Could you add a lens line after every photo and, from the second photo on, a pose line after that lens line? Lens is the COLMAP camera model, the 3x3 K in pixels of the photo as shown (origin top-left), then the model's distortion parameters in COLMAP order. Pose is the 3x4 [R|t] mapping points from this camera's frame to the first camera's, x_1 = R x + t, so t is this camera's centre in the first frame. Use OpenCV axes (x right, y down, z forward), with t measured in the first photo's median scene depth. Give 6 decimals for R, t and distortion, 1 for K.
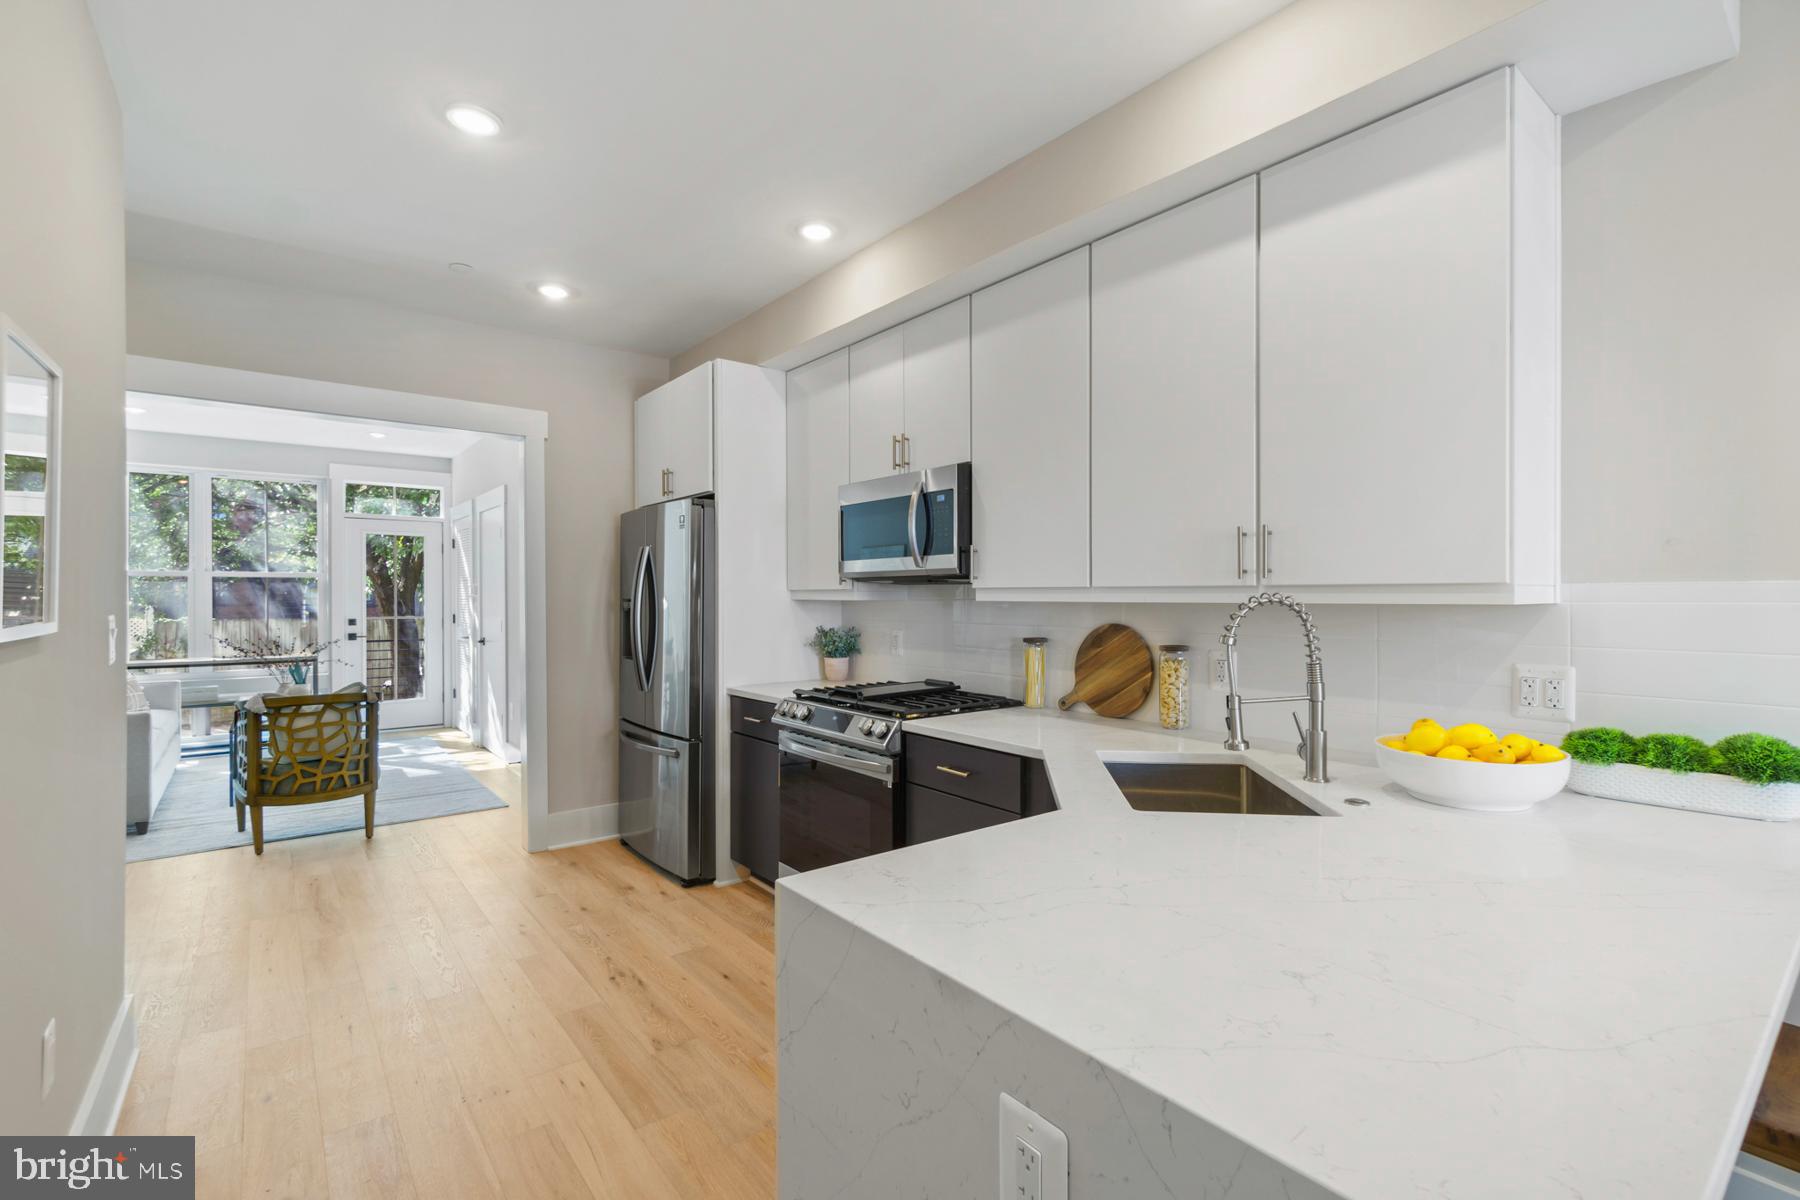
lens RADIAL K [[794.1, 0, 894.0], [0, 794.1, 602.2], [0, 0, 1]] dist [-0.003584, 0.000802]
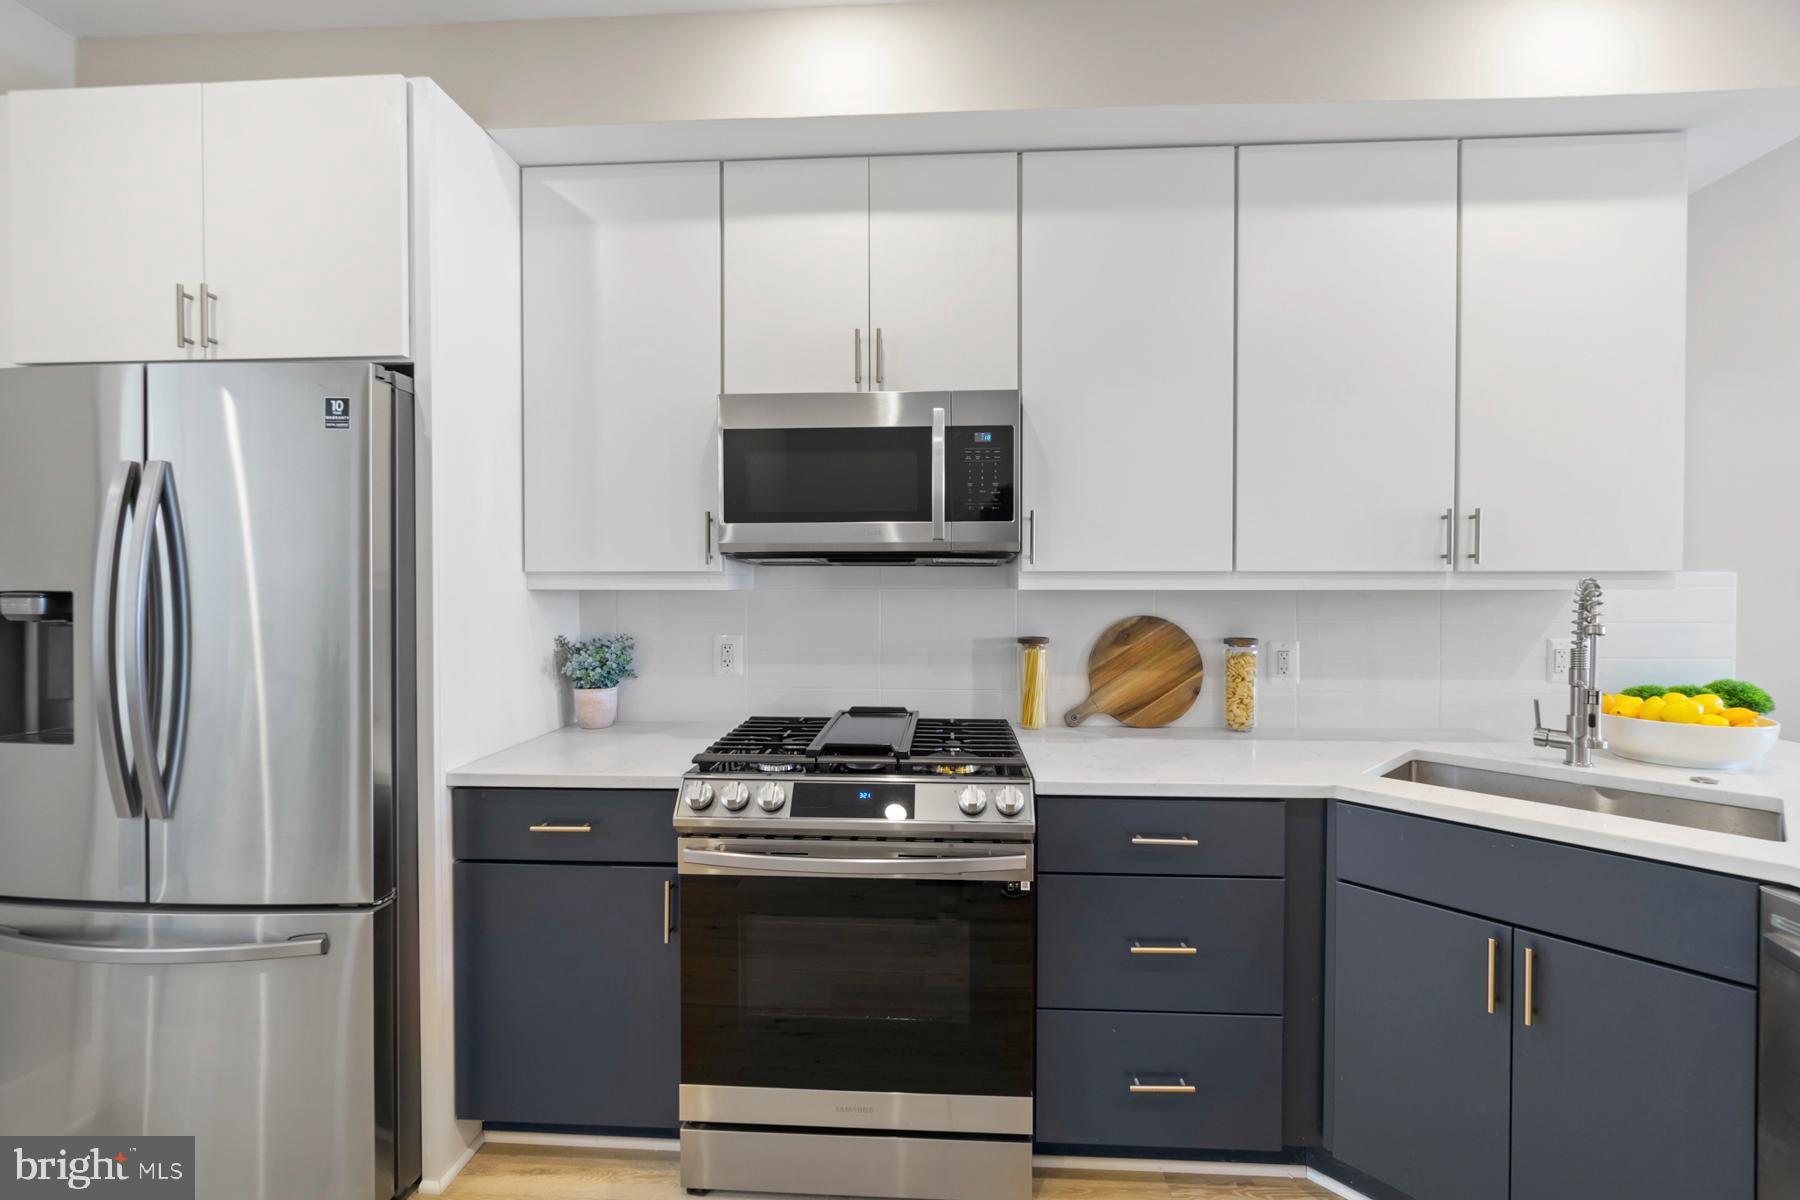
lens RADIAL K [[794.1, 0, 903.0], [0, 794.1, 596.3], [0, 0, 1]] dist [-0.003584, 0.000802]
pose [[0.666185, -0.012756, 0.745678, -0.471893], [0.006818, 0.999916, 0.011014, -0.004185], [-0.745756, -0.002254, 0.666216, 0.578057]]
